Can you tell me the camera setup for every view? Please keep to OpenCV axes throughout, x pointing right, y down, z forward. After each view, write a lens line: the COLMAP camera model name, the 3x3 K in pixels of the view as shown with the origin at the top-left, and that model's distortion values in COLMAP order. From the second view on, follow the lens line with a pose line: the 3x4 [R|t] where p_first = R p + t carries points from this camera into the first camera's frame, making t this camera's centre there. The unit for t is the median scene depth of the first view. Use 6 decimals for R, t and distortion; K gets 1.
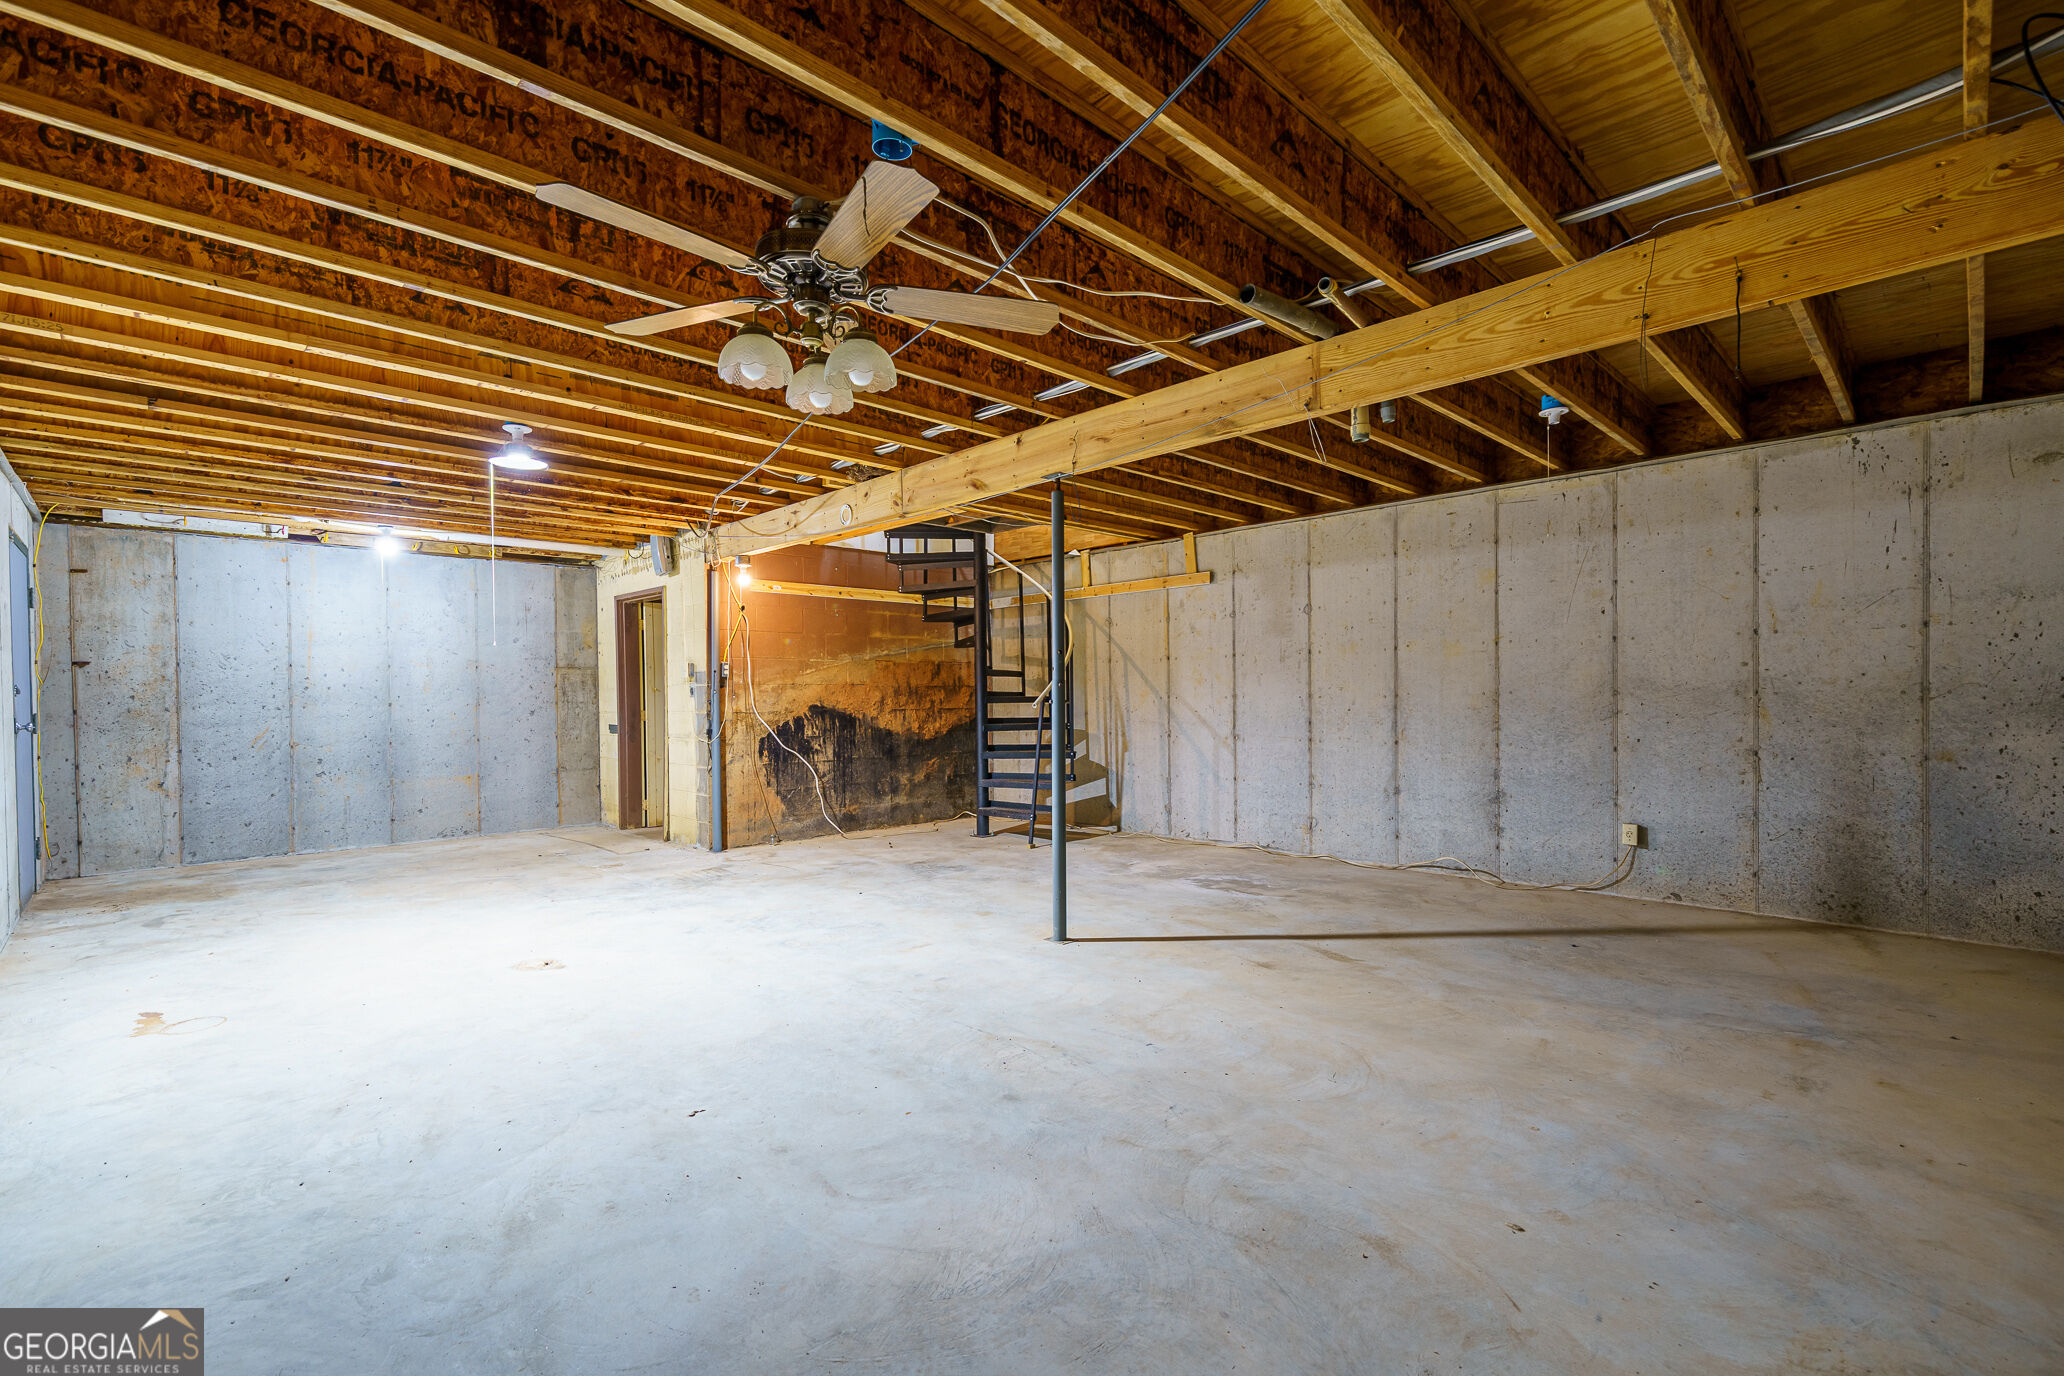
lens RADIAL K [[928.3, 0, 1033.7], [0, 928.3, 696.4], [0, 0, 1]] dist [0.005089, 0.000685]
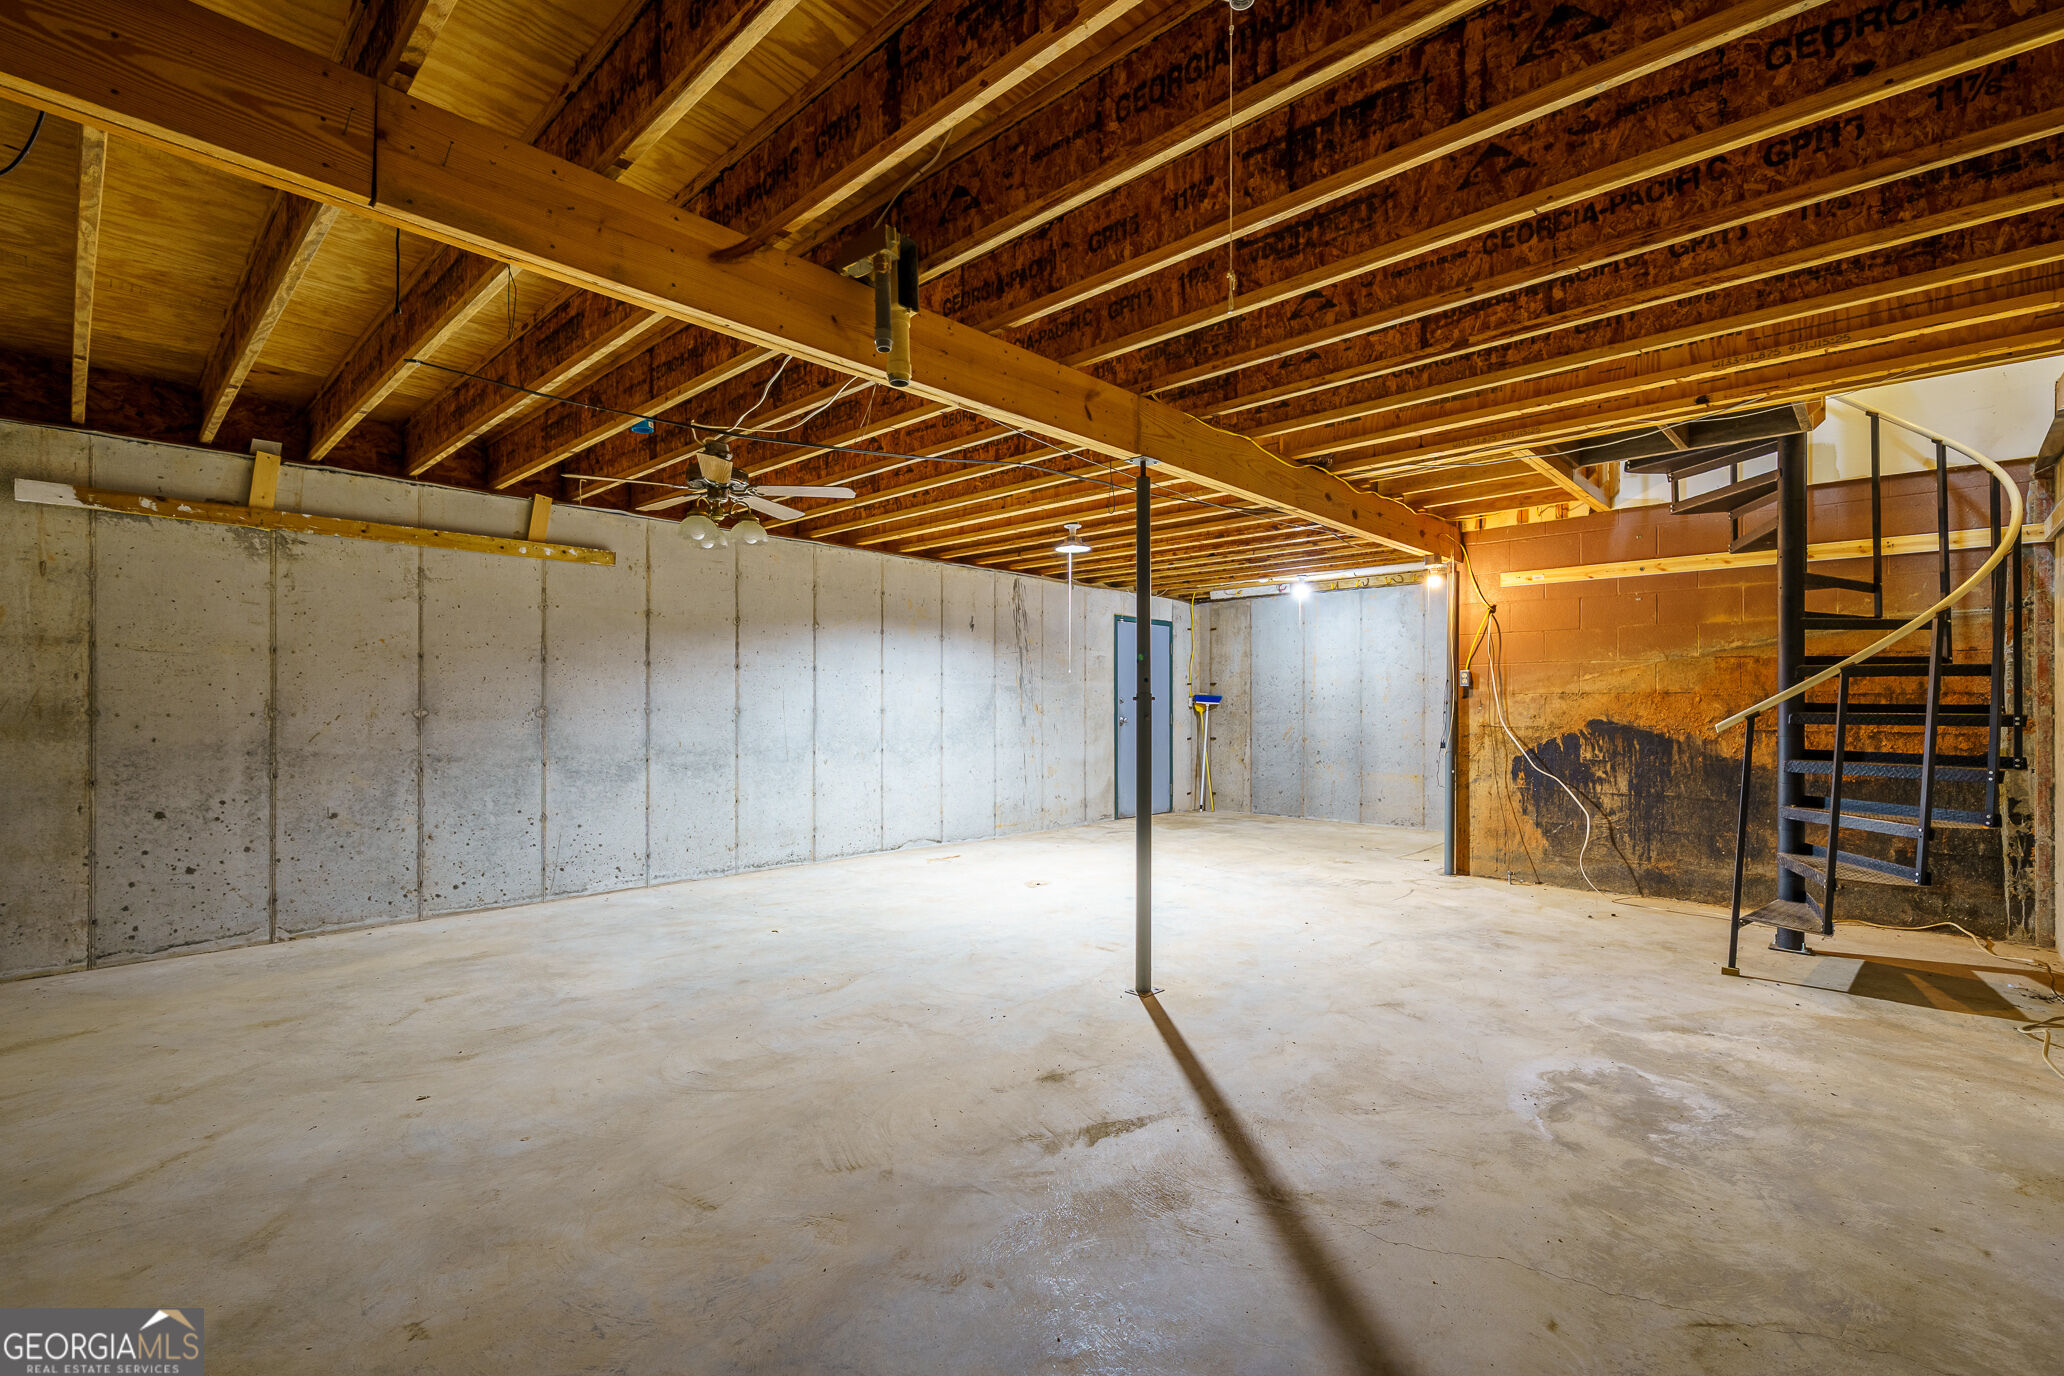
lens RADIAL K [[928.3, 0, 1033.8], [0, 928.3, 696.6], [0, 0, 1]] dist [0.005089, 0.000685]
pose [[0.025363, -0.001238, -0.999678, 0.620713], [-0.003597, 0.999993, -0.001330, -0.008712], [0.999672, 0.003630, 0.025358, 0.603377]]
